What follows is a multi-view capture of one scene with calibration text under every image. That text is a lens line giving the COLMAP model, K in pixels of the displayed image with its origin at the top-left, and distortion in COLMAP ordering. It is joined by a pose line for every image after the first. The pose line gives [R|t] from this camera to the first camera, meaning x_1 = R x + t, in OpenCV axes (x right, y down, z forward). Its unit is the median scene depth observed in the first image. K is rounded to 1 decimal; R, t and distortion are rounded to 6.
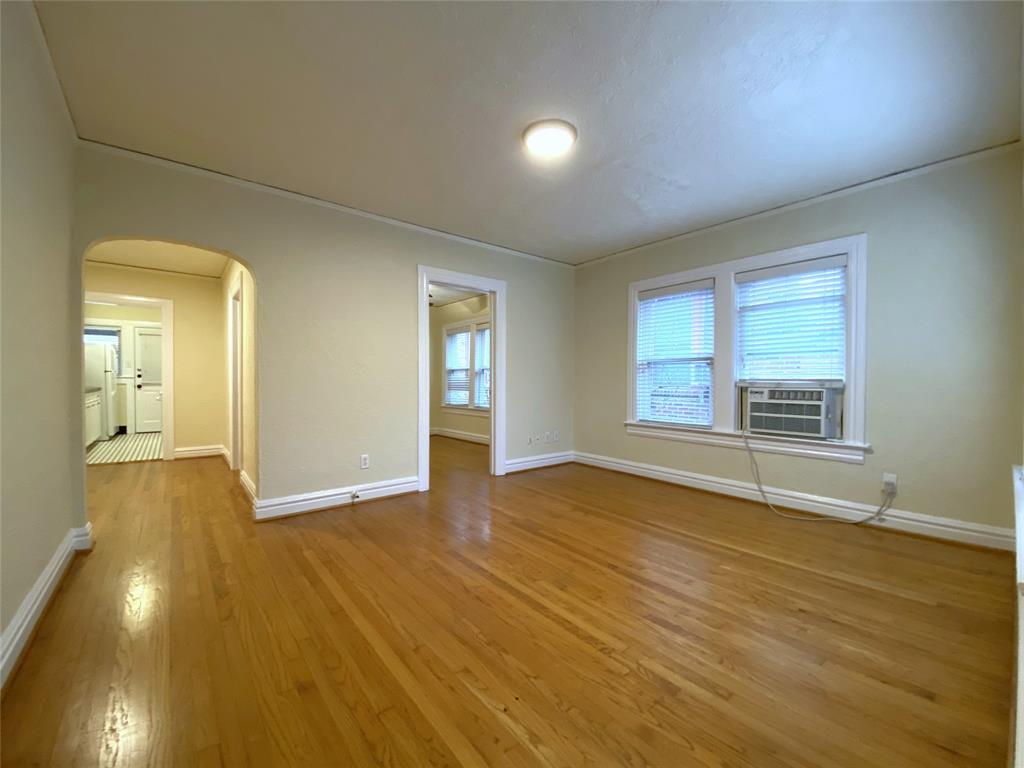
lens RADIAL K [[417.5, 0, 530.0], [0, 417.5, 388.1], [0, 0, 1]] dist [0.000083, -0.000089]
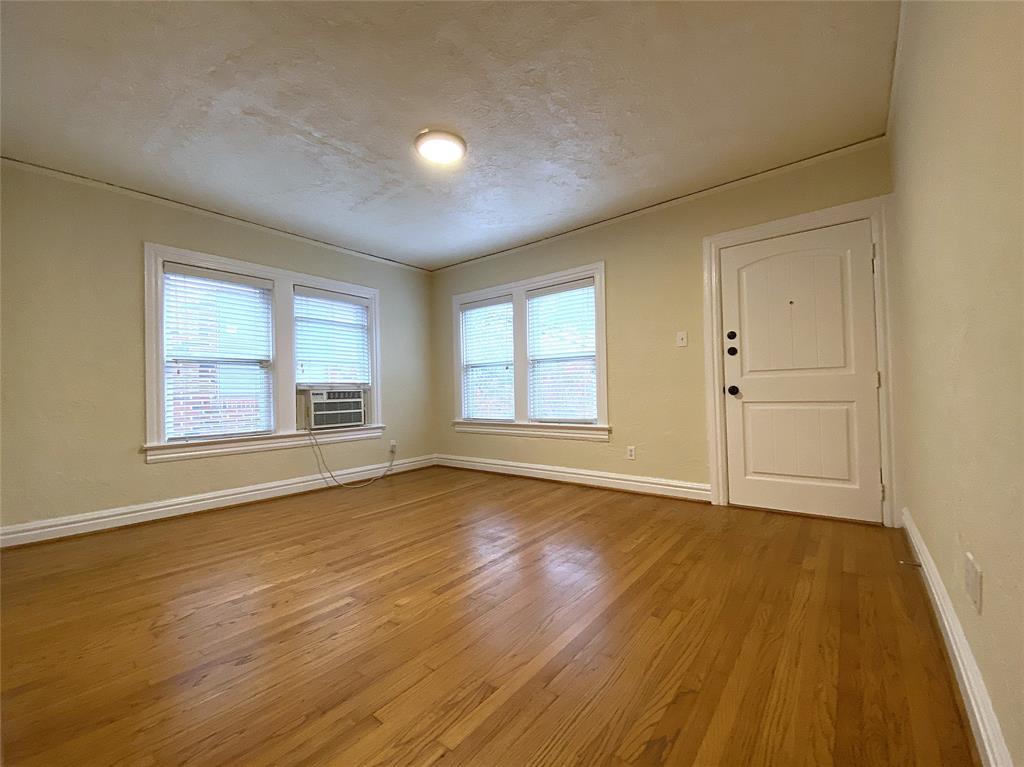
lens RADIAL K [[414.3, 0, 512.0], [0, 414.3, 383.5], [0, 0, 1]] dist [0.006749, -0.000152]
pose [[-0.195503, 0.014658, 0.980594, -0.711592], [0.034892, 0.999359, -0.007982, 0.009422], [-0.980082, 0.032655, -0.195889, 0.724538]]
